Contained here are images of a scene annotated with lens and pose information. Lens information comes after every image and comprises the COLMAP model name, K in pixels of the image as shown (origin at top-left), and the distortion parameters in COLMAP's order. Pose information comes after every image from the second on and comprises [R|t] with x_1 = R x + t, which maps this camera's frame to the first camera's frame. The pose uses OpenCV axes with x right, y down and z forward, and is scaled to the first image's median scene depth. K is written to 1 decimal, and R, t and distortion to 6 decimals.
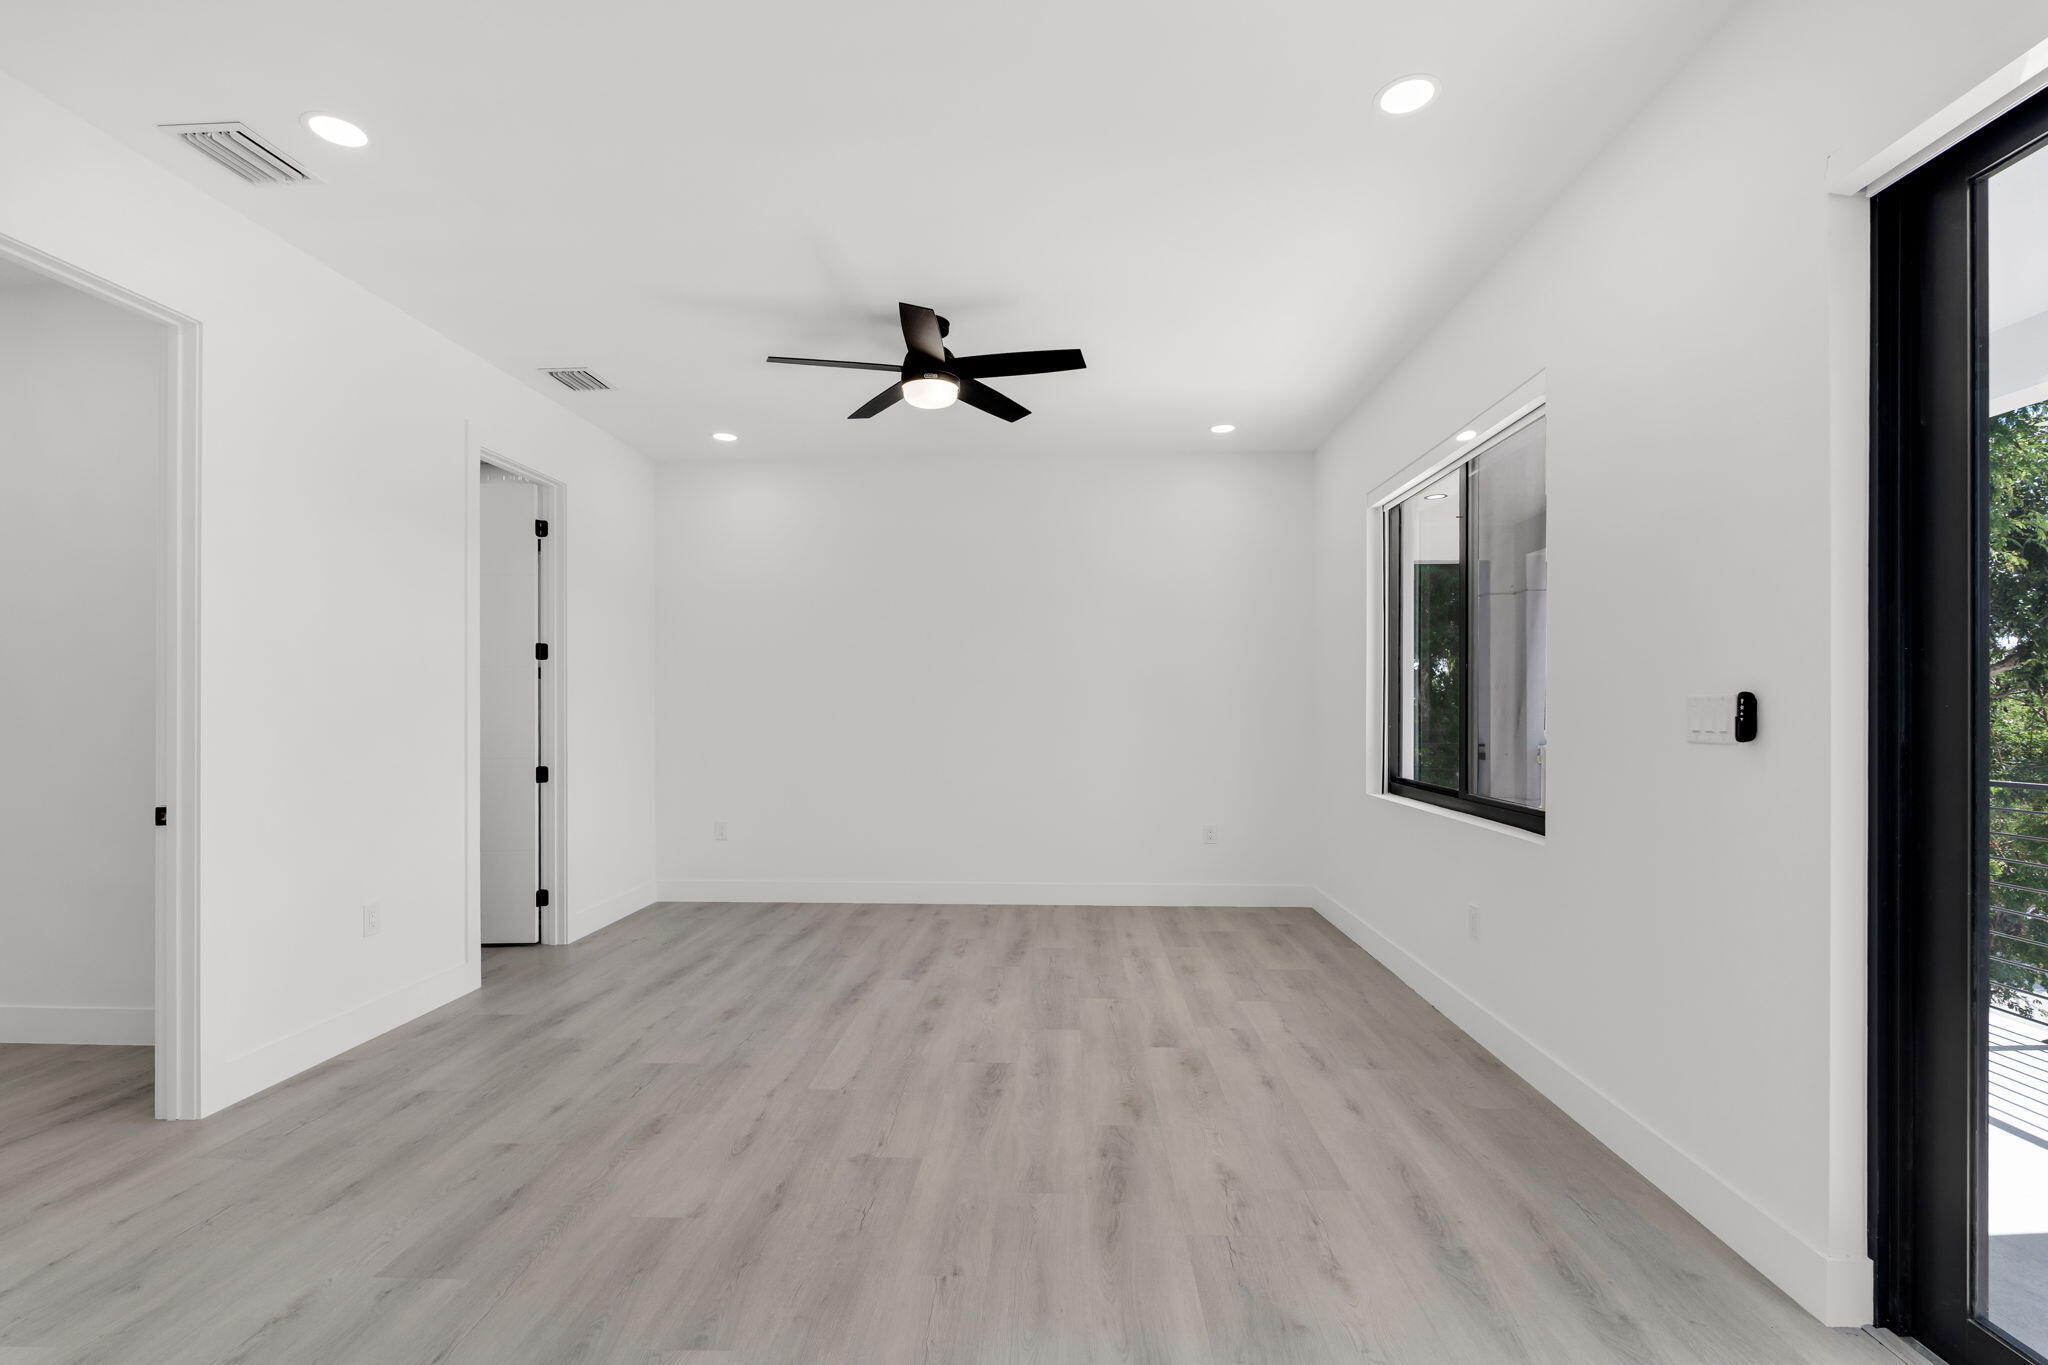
lens RADIAL K [[939.8, 0, 1028.7], [0, 939.8, 703.5], [0, 0, 1]] dist [0.004368, 0.000649]
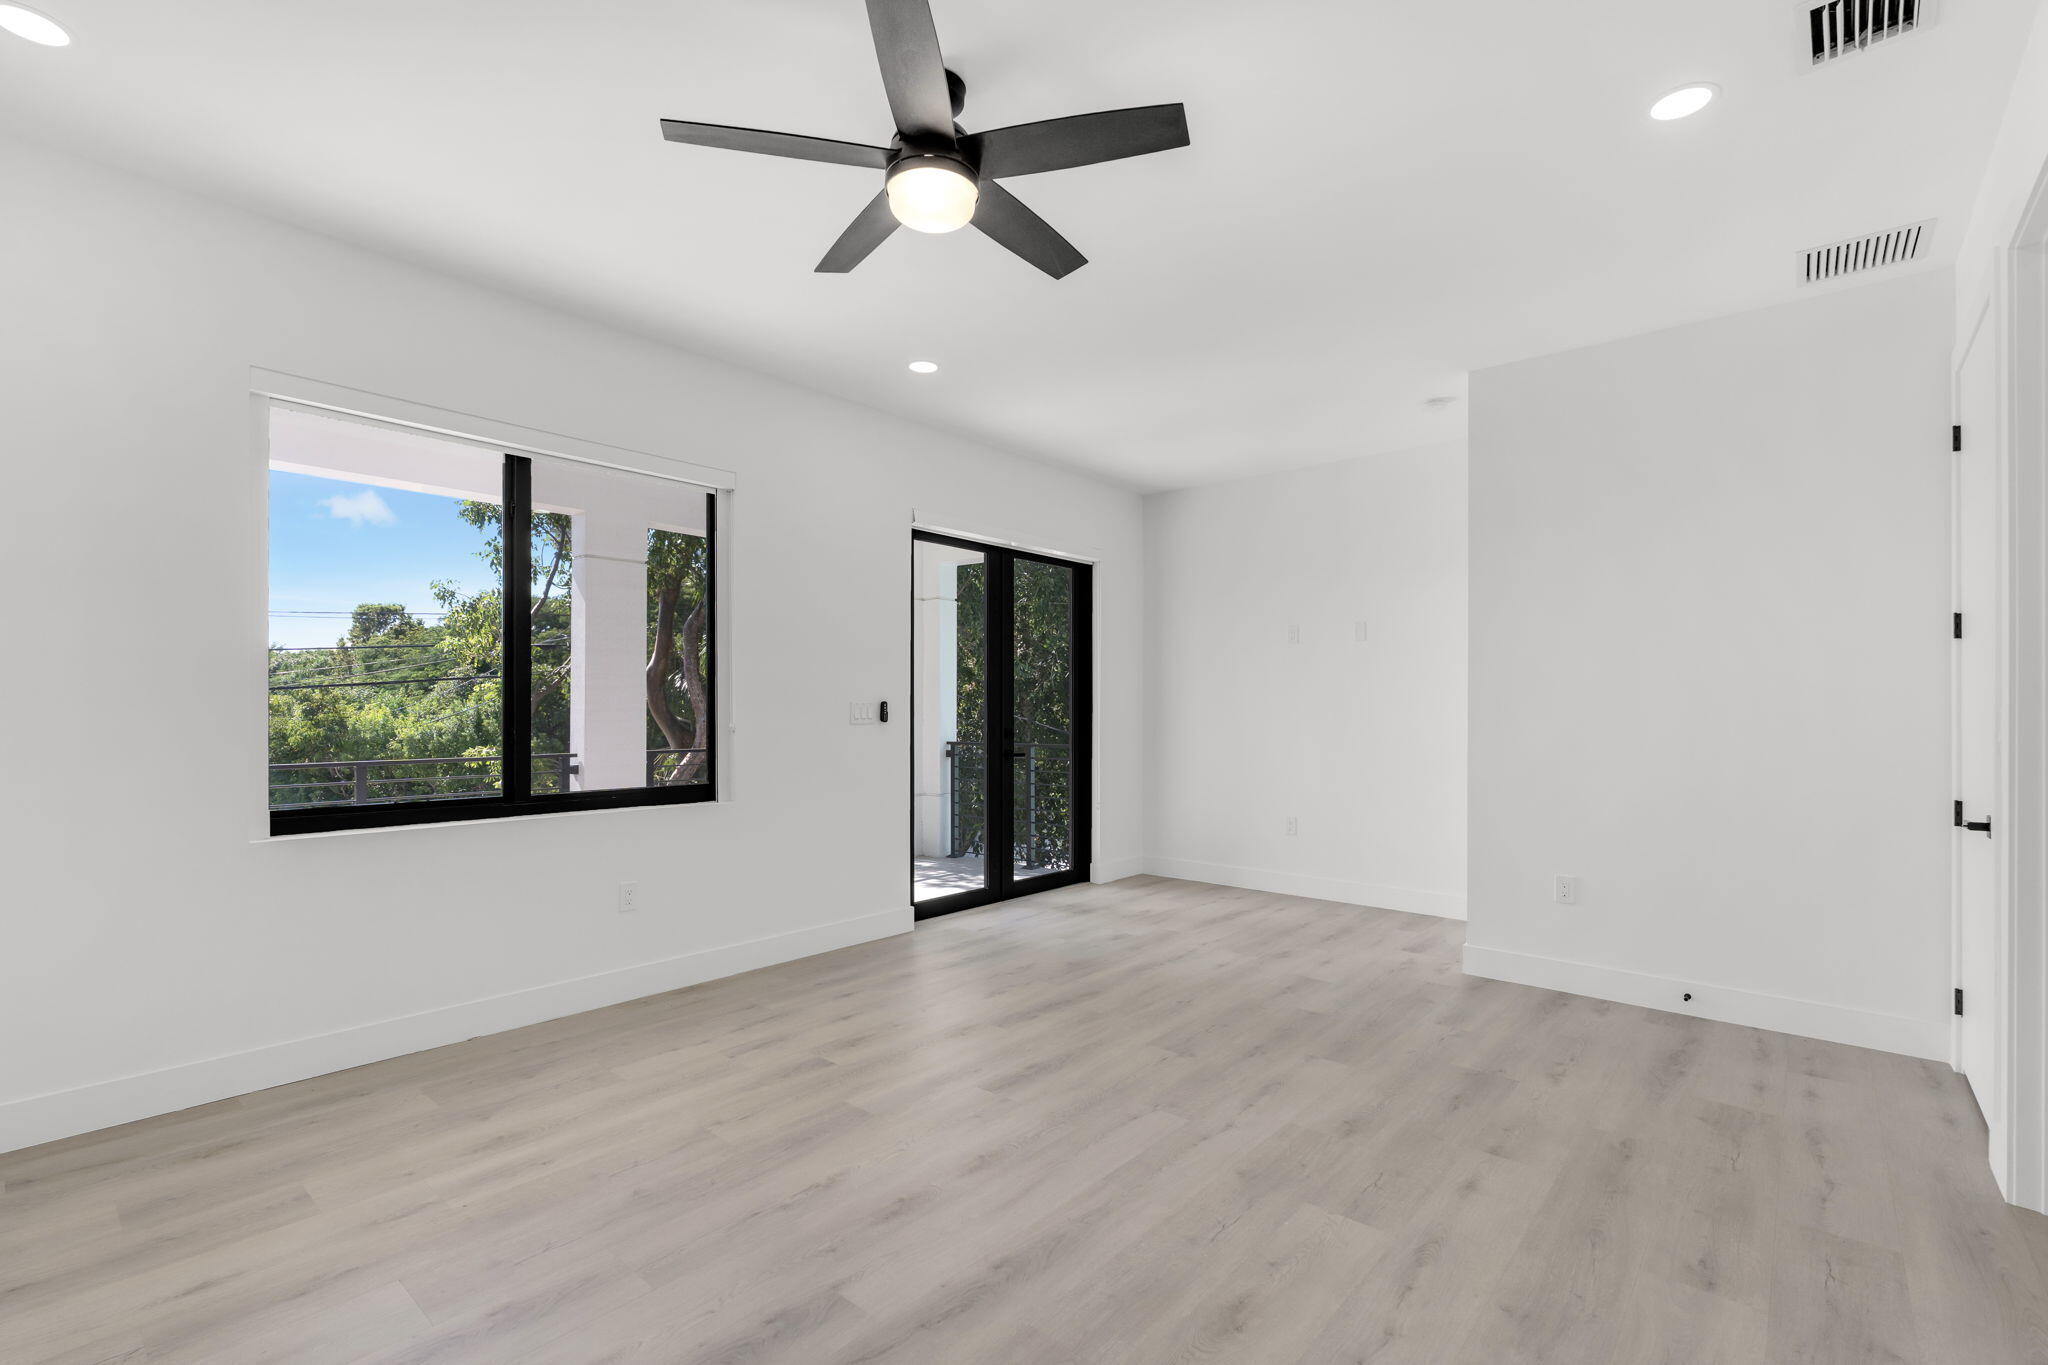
lens RADIAL K [[939.8, 0, 1028.0], [0, 939.8, 695.8], [0, 0, 1]] dist [0.004368, 0.000649]
pose [[-0.795788, 0.005762, 0.605549, -0.647361], [-0.003588, 0.999892, -0.014229, 0.006615], [-0.605565, -0.013496, -0.795681, 1.772909]]
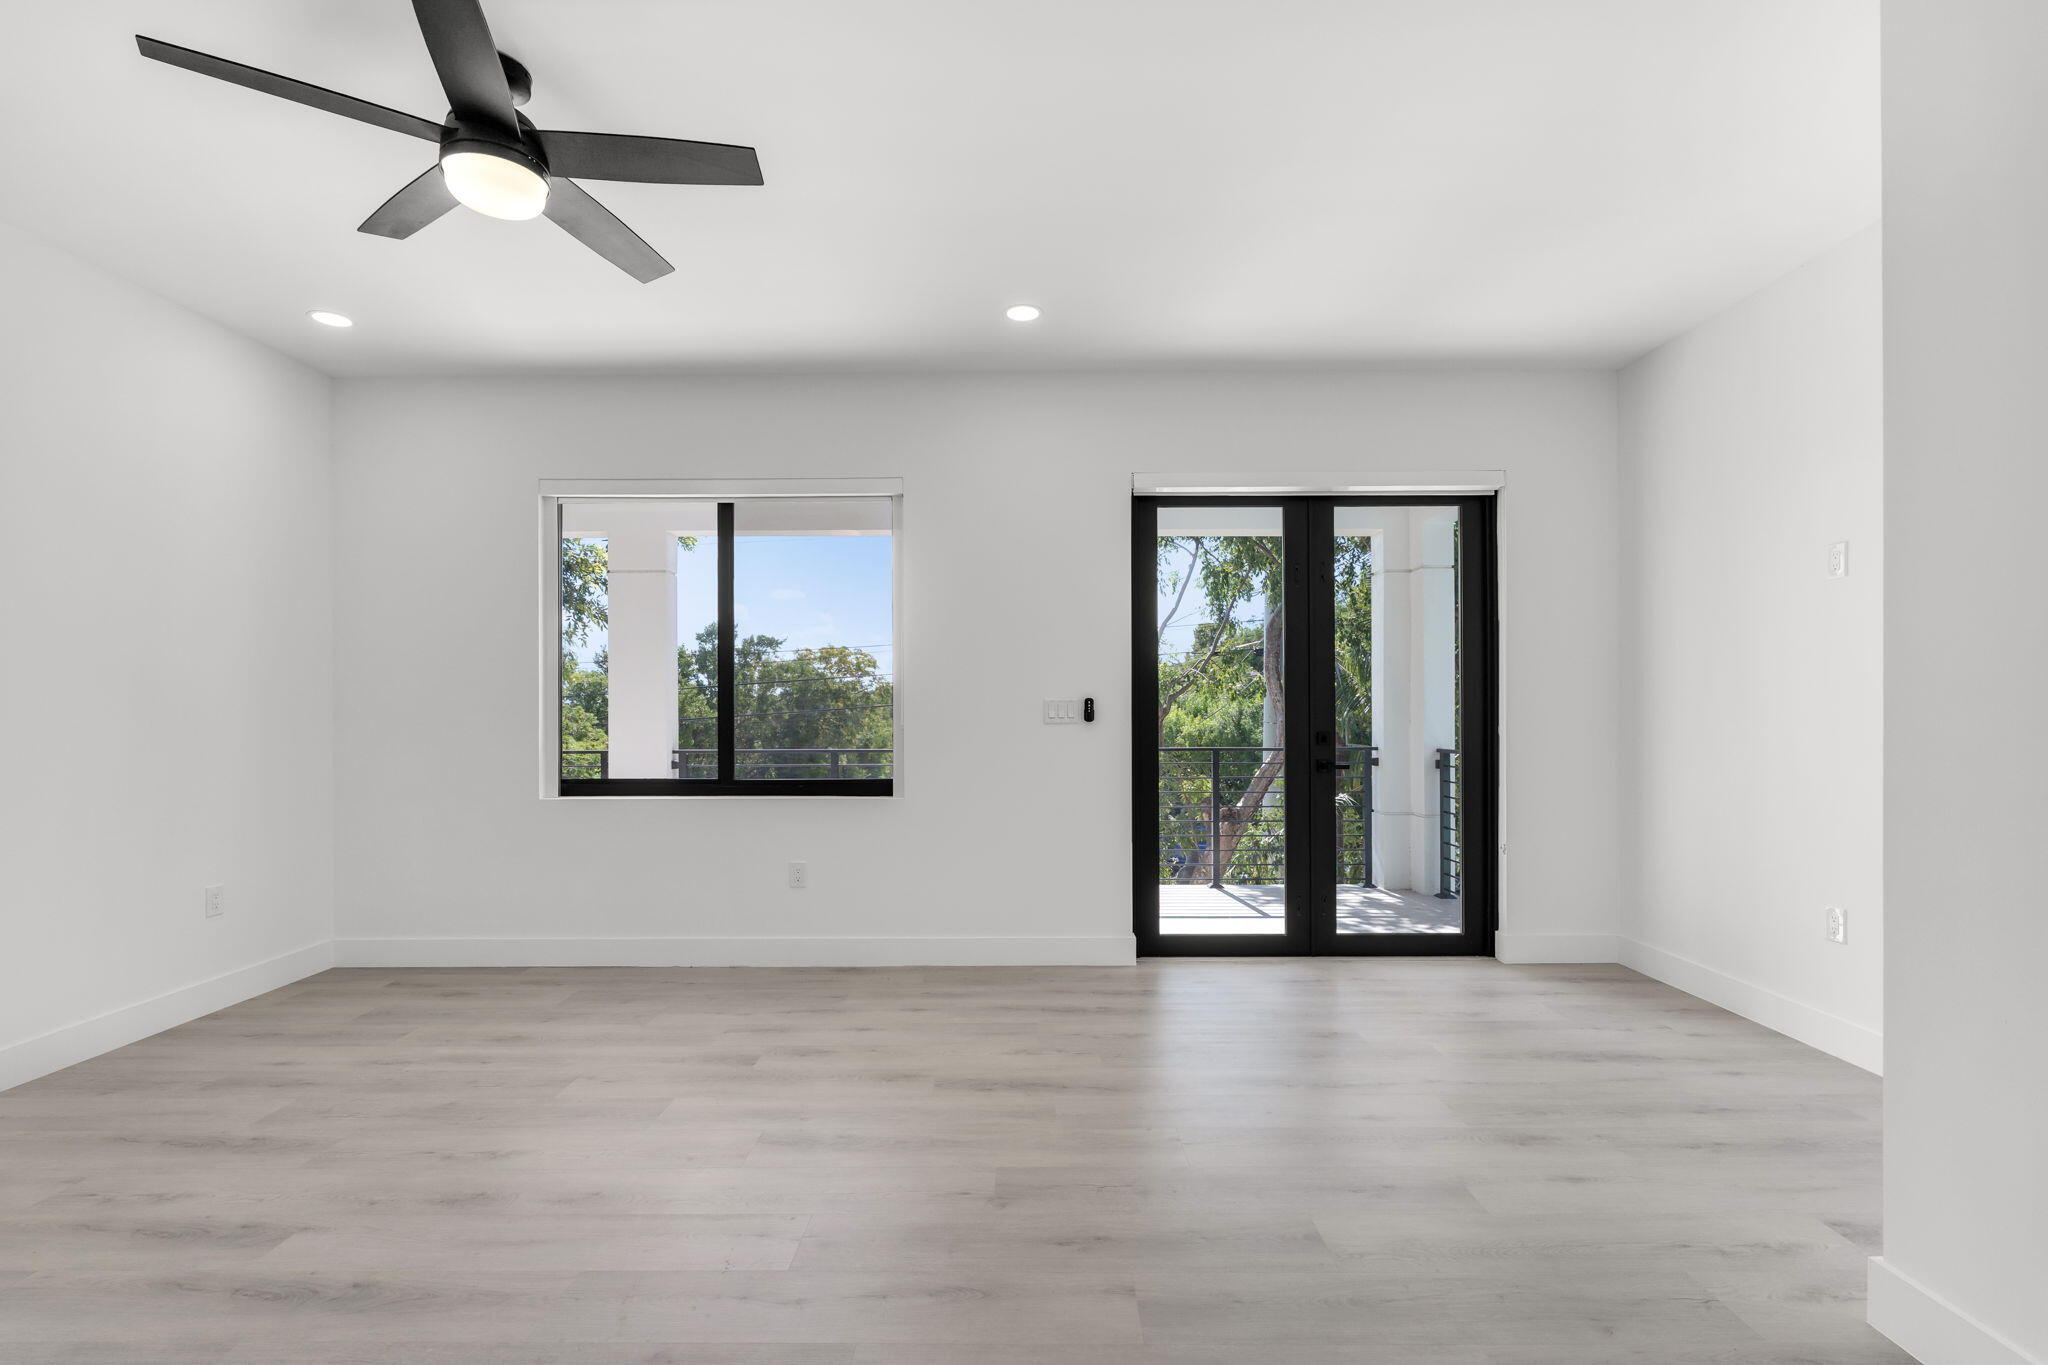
lens RADIAL K [[939.8, 0, 1014.9], [0, 939.8, 712.4], [0, 0, 1]] dist [0.004368, 0.000649]
pose [[-0.041756, -0.010645, 0.999071, -0.890088], [0.001550, 0.999941, 0.010719, -0.001831], [-0.999127, 0.001997, -0.041737, 0.834102]]
